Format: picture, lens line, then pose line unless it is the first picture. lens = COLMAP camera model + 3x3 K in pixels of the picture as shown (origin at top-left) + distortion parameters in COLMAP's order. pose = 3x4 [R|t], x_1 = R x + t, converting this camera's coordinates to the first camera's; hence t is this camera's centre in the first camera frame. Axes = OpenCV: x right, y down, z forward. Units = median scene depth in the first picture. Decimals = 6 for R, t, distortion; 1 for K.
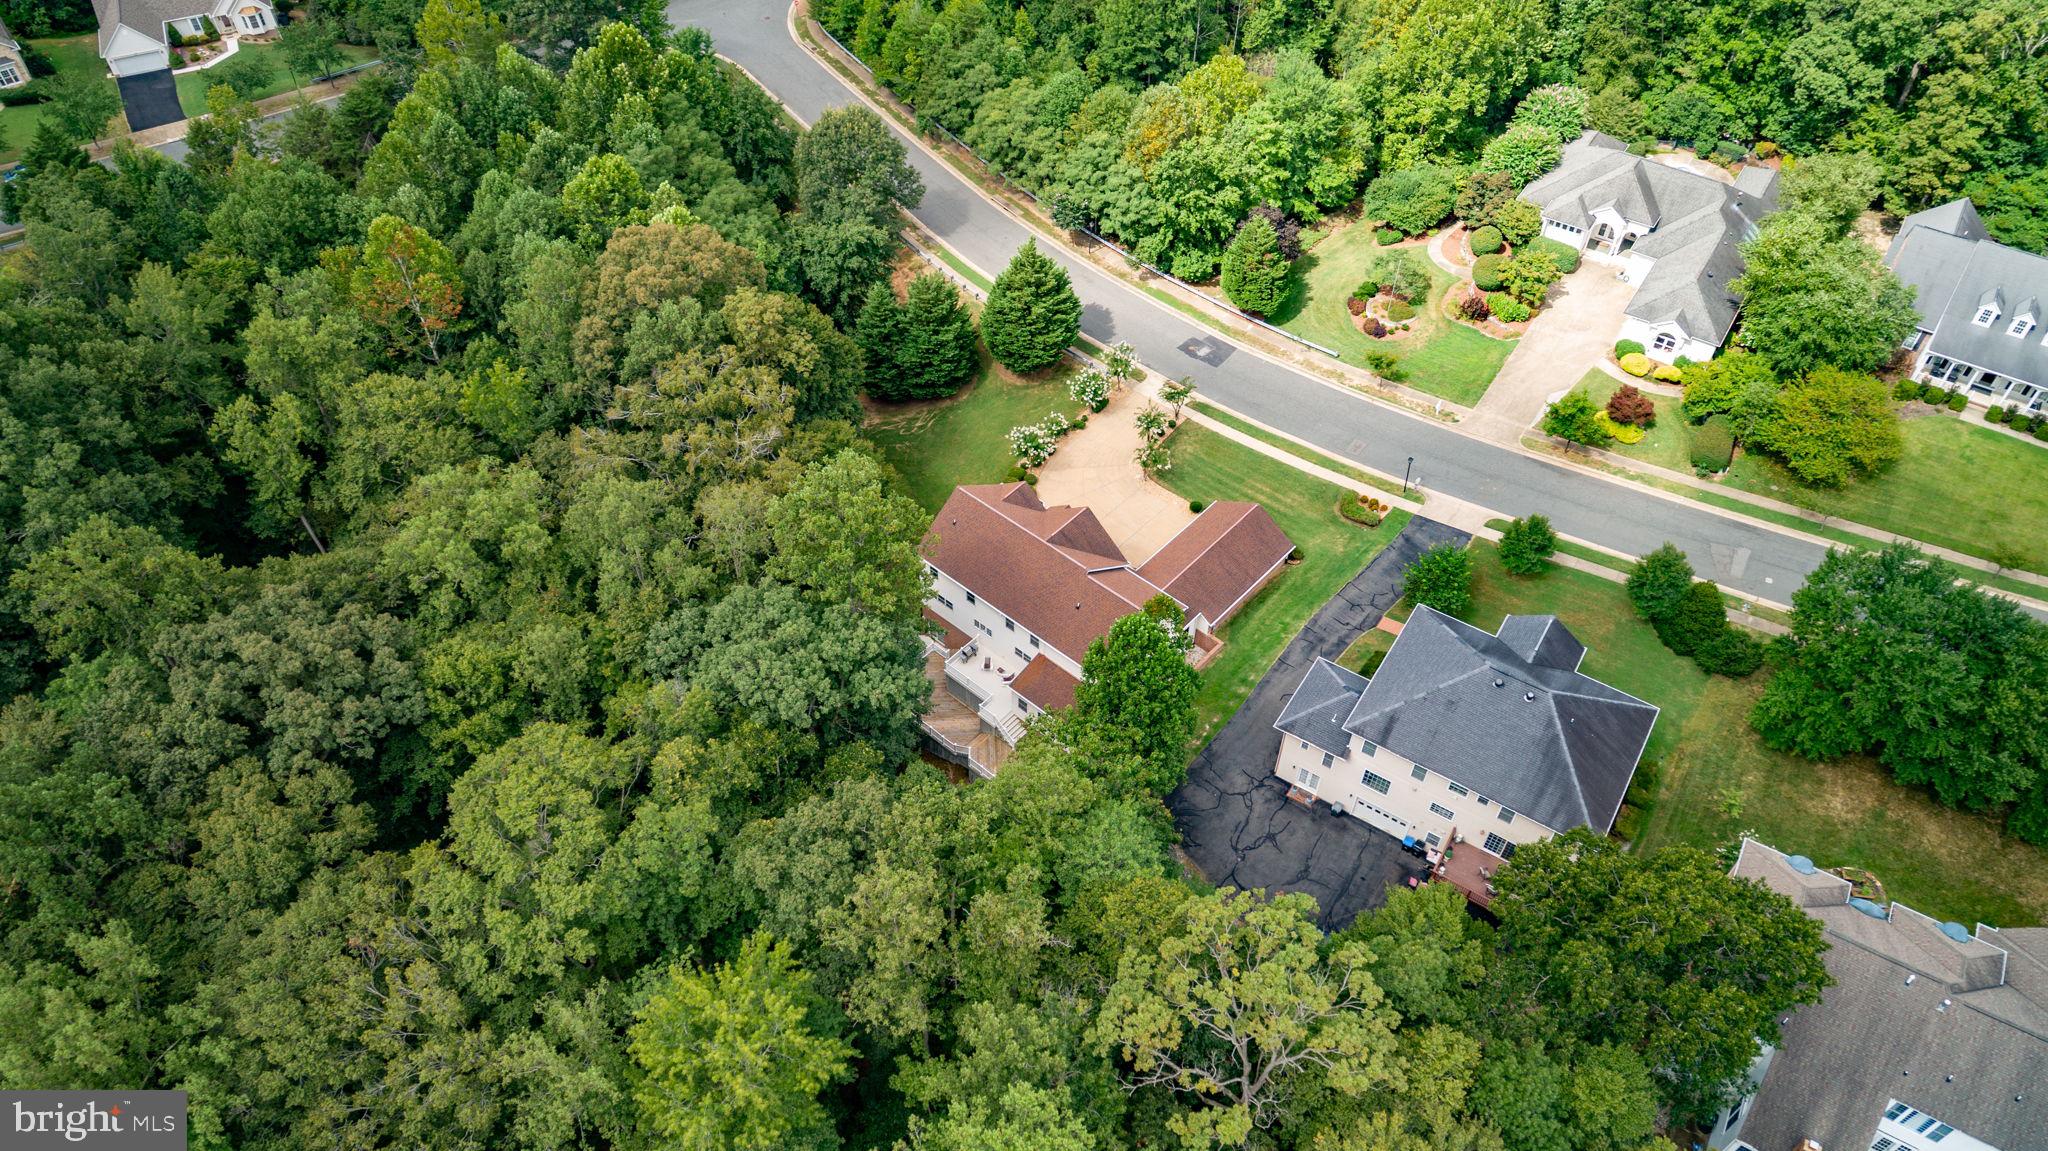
lens RADIAL K [[1379.2, 0, 1020.3], [0, 1379.2, 578.6], [0, 0, 1]] dist [-0.008609, 0.006661]
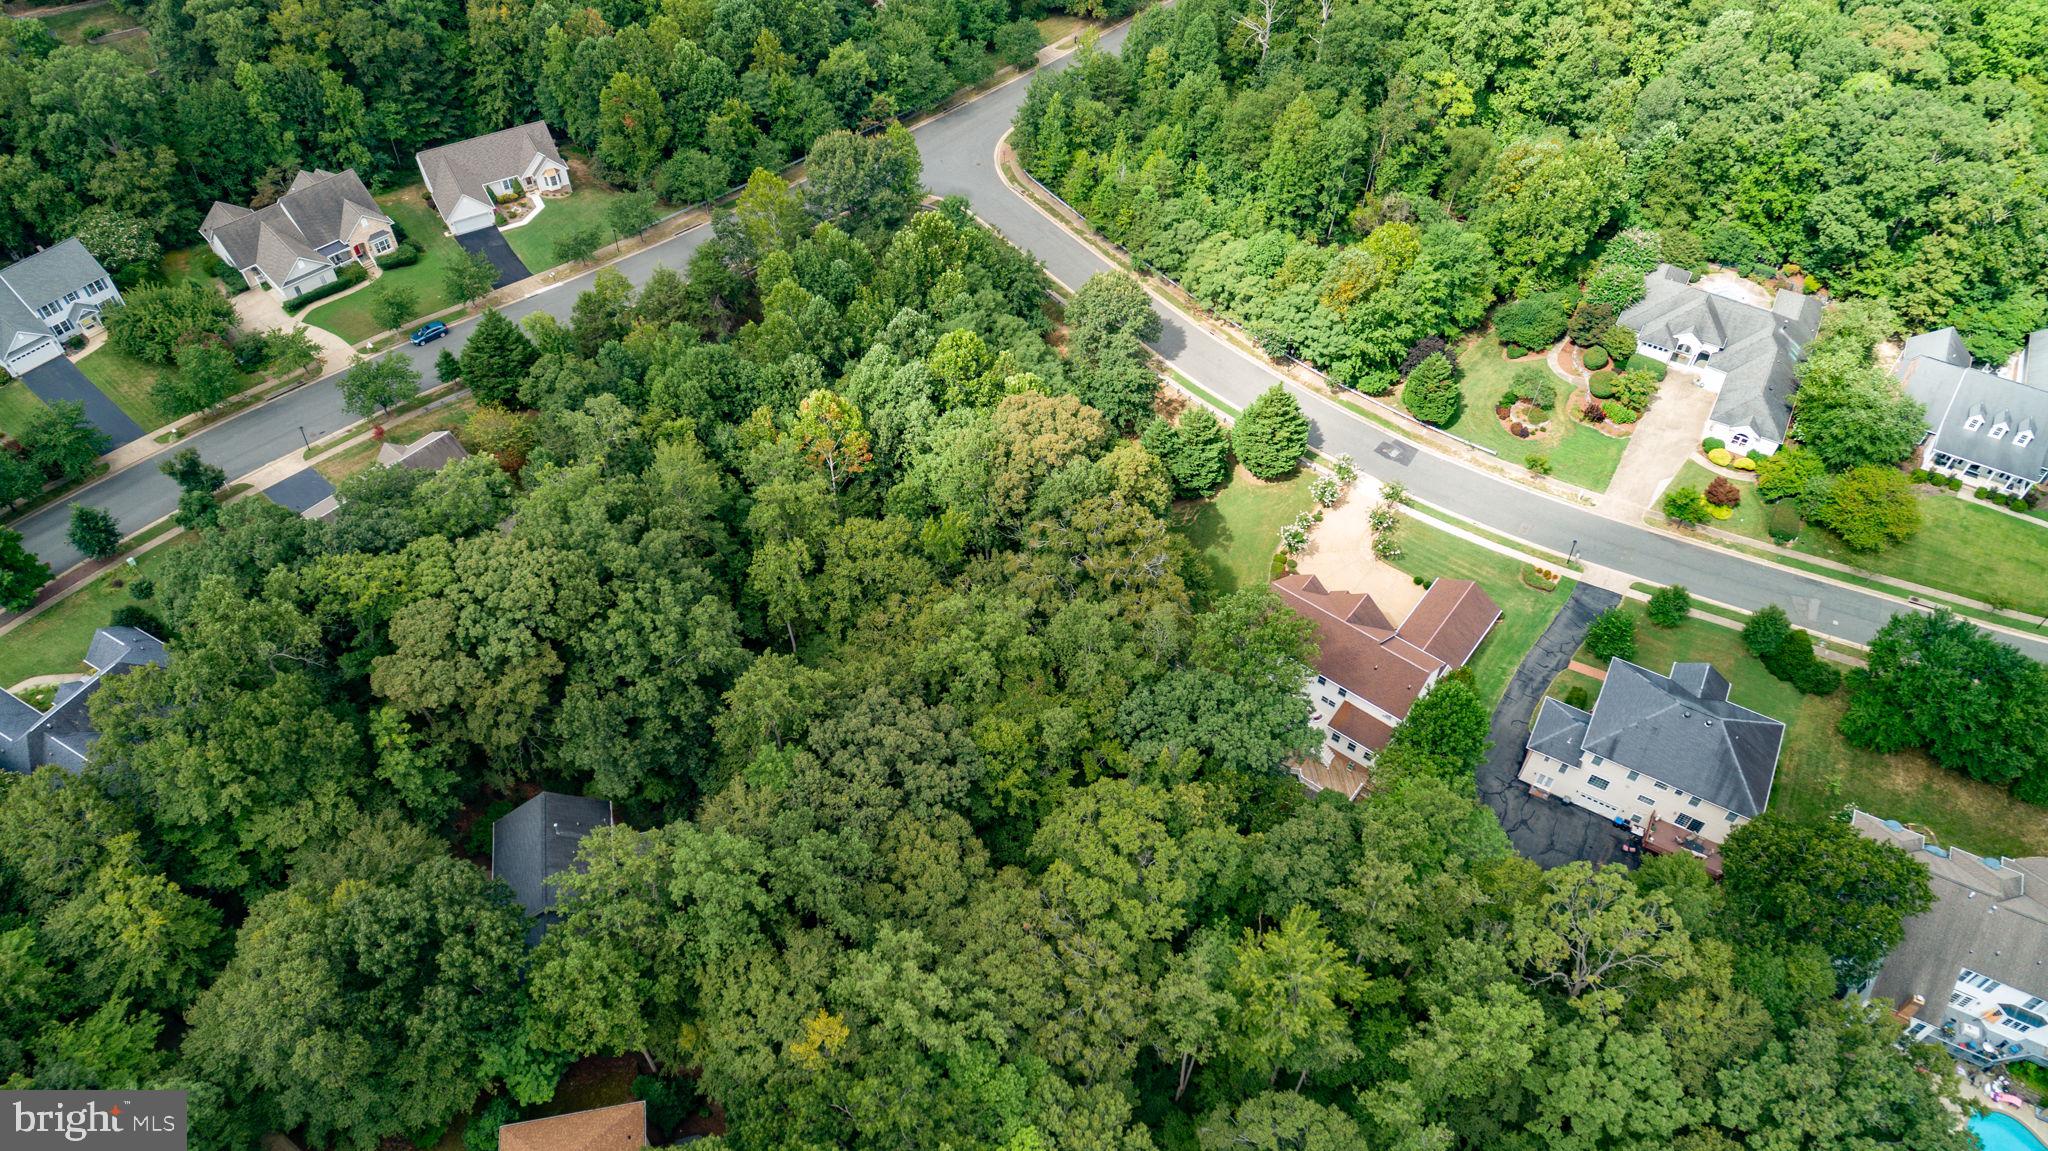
lens RADIAL K [[1379.2, 0, 1020.3], [0, 1379.2, 578.6], [0, 0, 1]] dist [-0.008609, 0.006661]
pose [[0.997921, -0.043339, 0.047699, -0.310312], [0.042131, 0.998773, 0.026042, -0.099414], [-0.048769, -0.023978, 0.998522, -0.324114]]
